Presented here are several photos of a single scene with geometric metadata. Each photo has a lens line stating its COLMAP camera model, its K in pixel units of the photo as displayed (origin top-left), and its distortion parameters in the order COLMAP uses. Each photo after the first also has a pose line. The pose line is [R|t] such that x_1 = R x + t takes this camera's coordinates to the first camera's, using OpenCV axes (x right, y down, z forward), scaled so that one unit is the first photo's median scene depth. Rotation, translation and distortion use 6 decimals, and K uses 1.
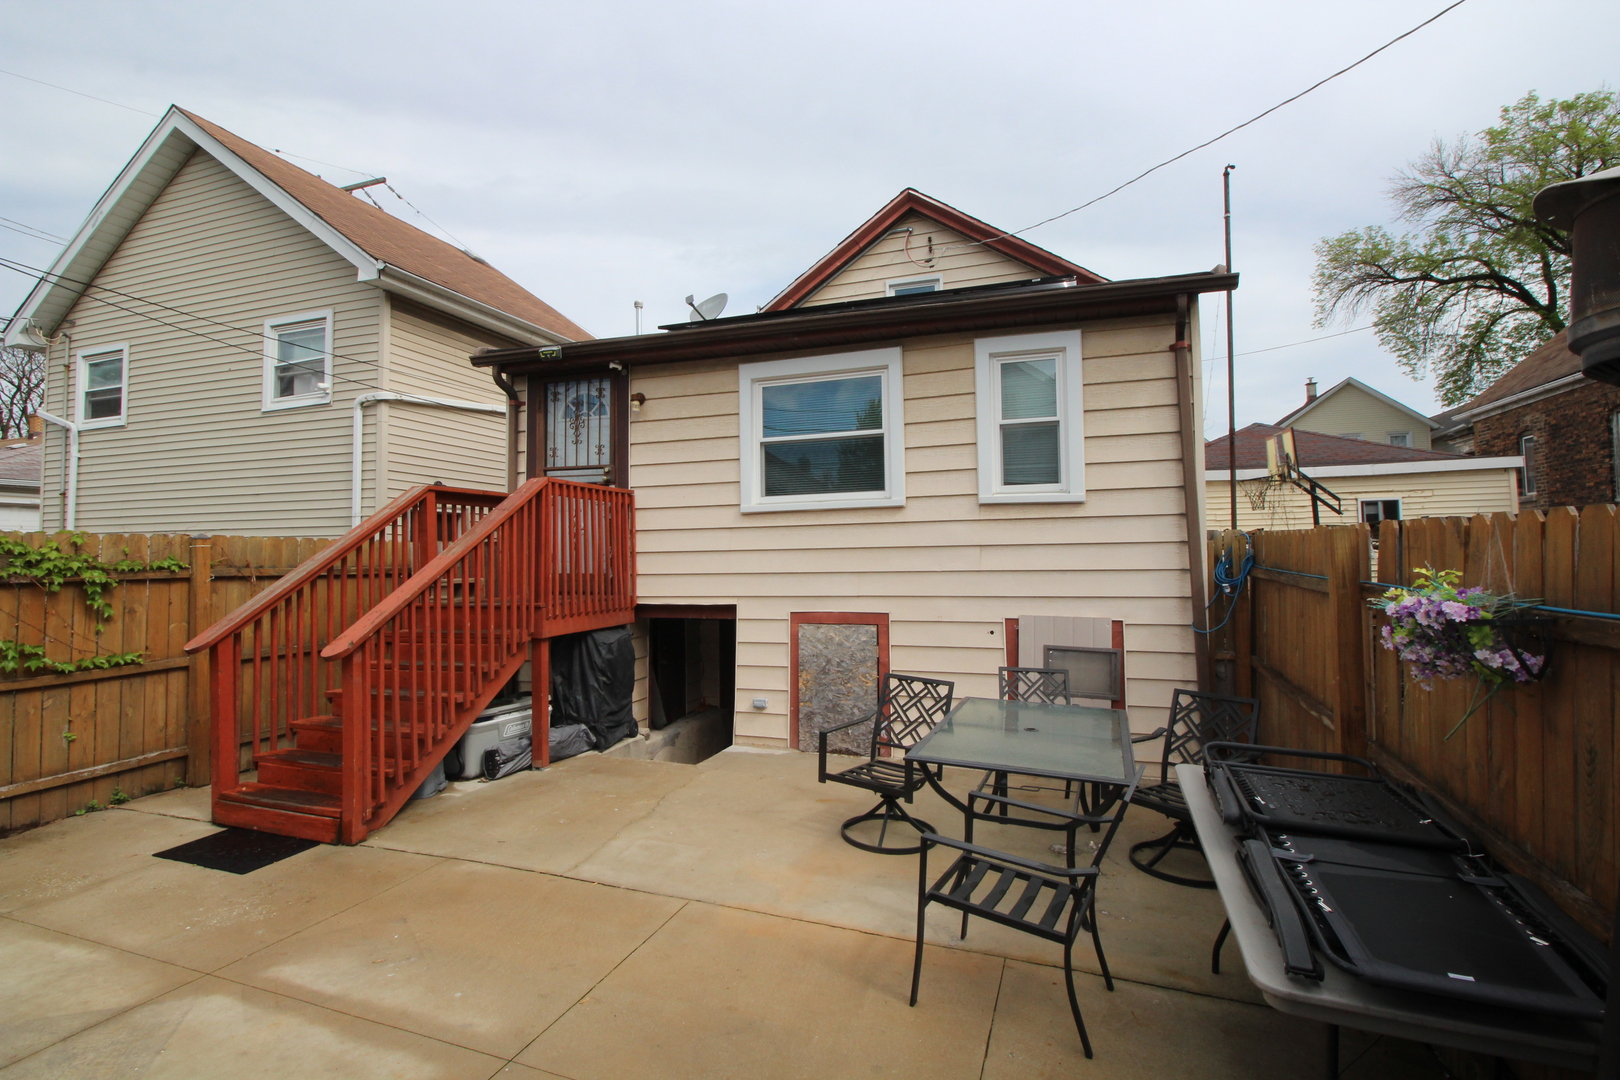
lens RADIAL K [[746.0, 0, 809.2], [0, 746.0, 531.6], [0, 0, 1]] dist [-0.017974, -0.000220]
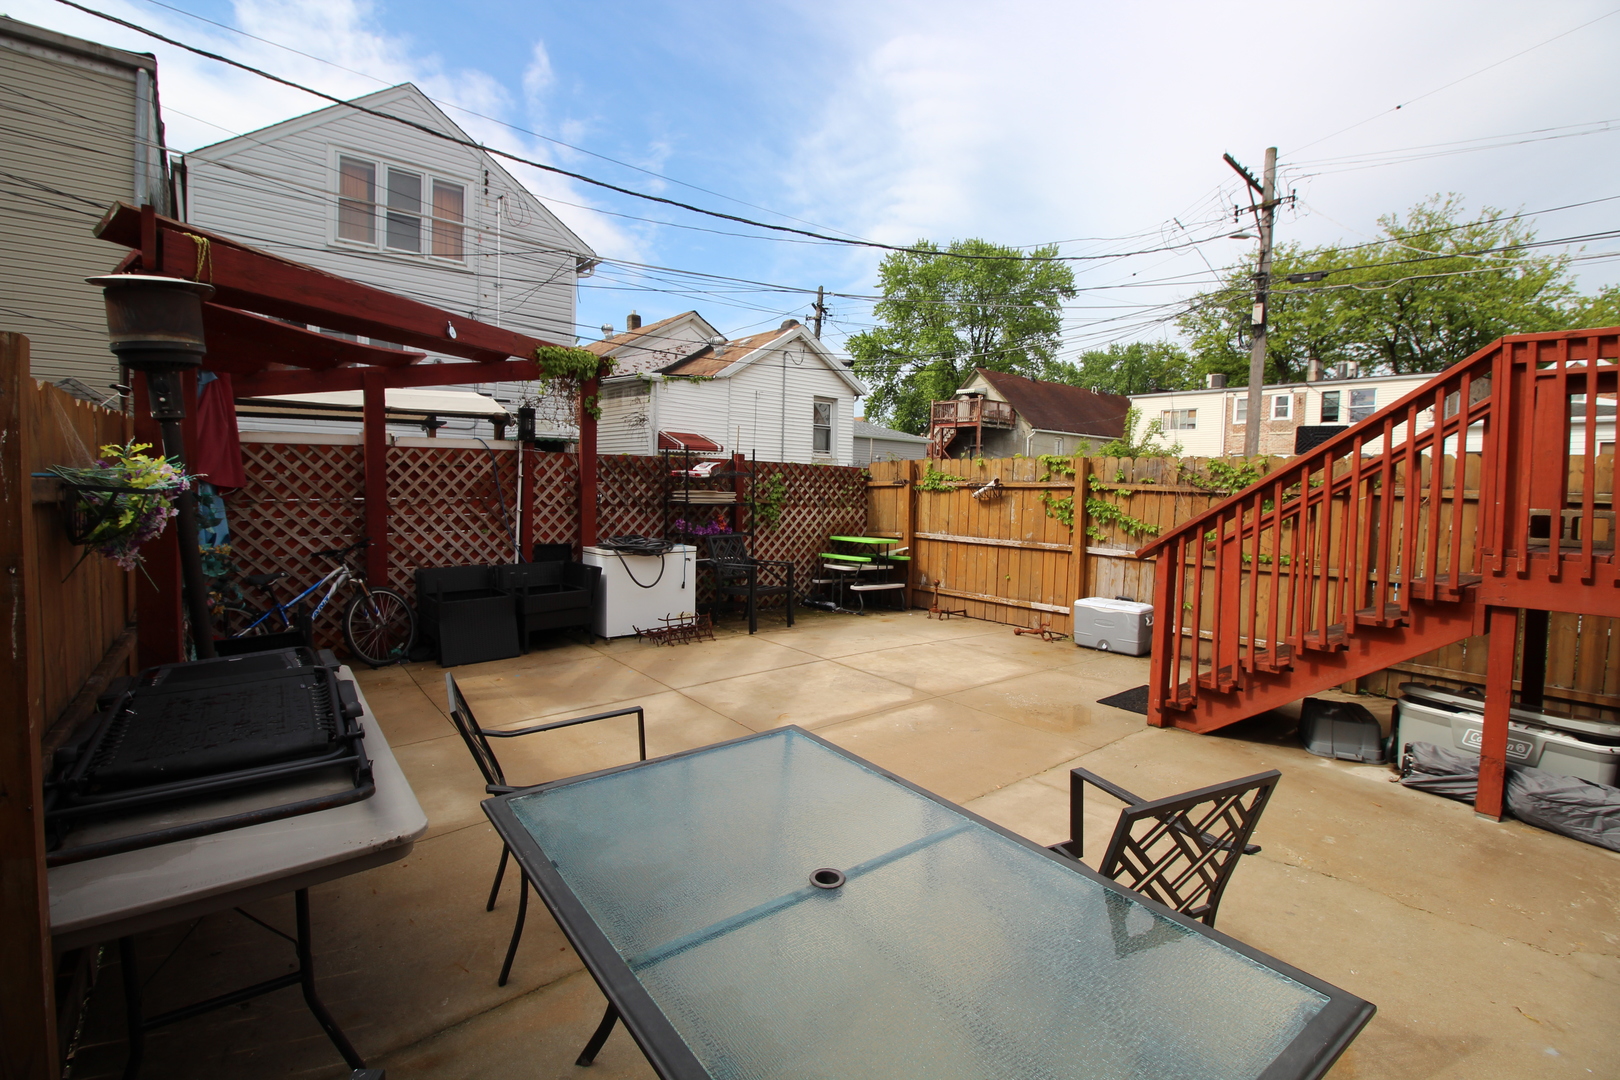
lens RADIAL K [[746.0, 0, 819.3], [0, 746.0, 524.2], [0, 0, 1]] dist [-0.017974, -0.000220]
pose [[-0.515336, 0.044798, -0.855816, 0.633866], [0.006359, 0.998805, 0.048453, 0.060966], [0.856965, 0.019528, -0.515005, 1.200149]]
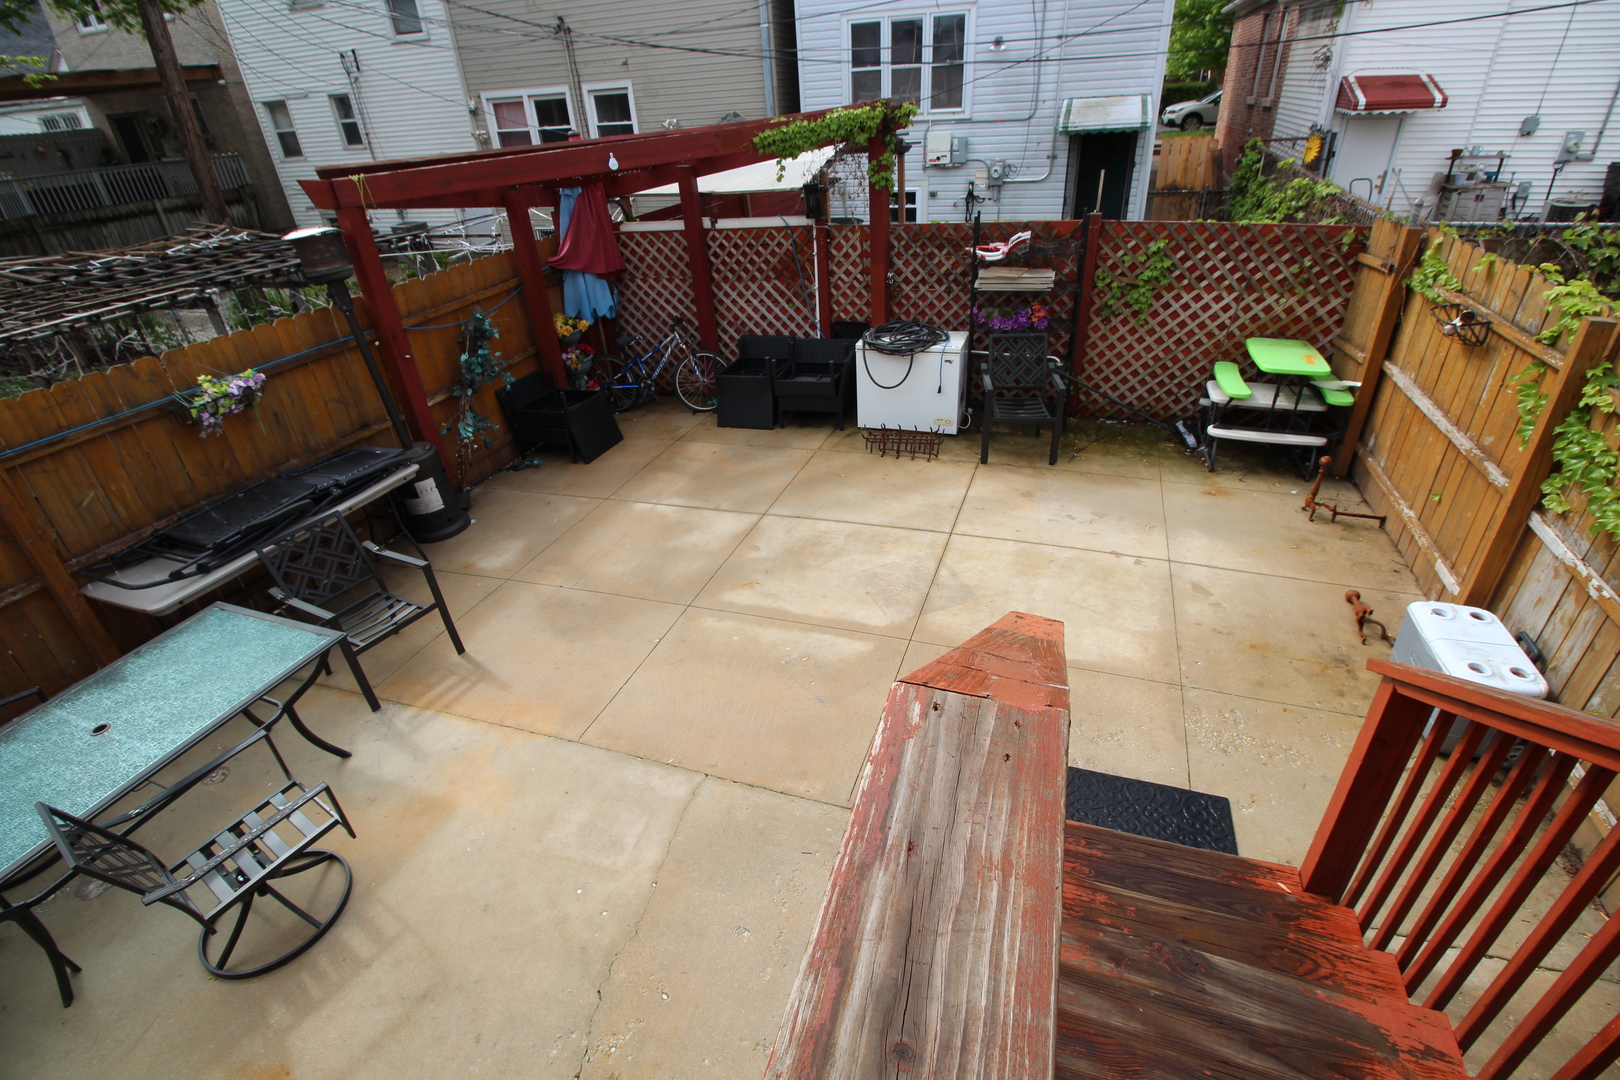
lens RADIAL K [[746.0, 0, 822.5], [0, 746.0, 538.9], [0, 0, 1]] dist [-0.017974, -0.000220]
pose [[-0.997622, 0.058292, 0.036772, -0.503624], [0.068832, 0.869754, 0.488662, -0.236341], [-0.003498, 0.490031, -0.871698, 1.581698]]
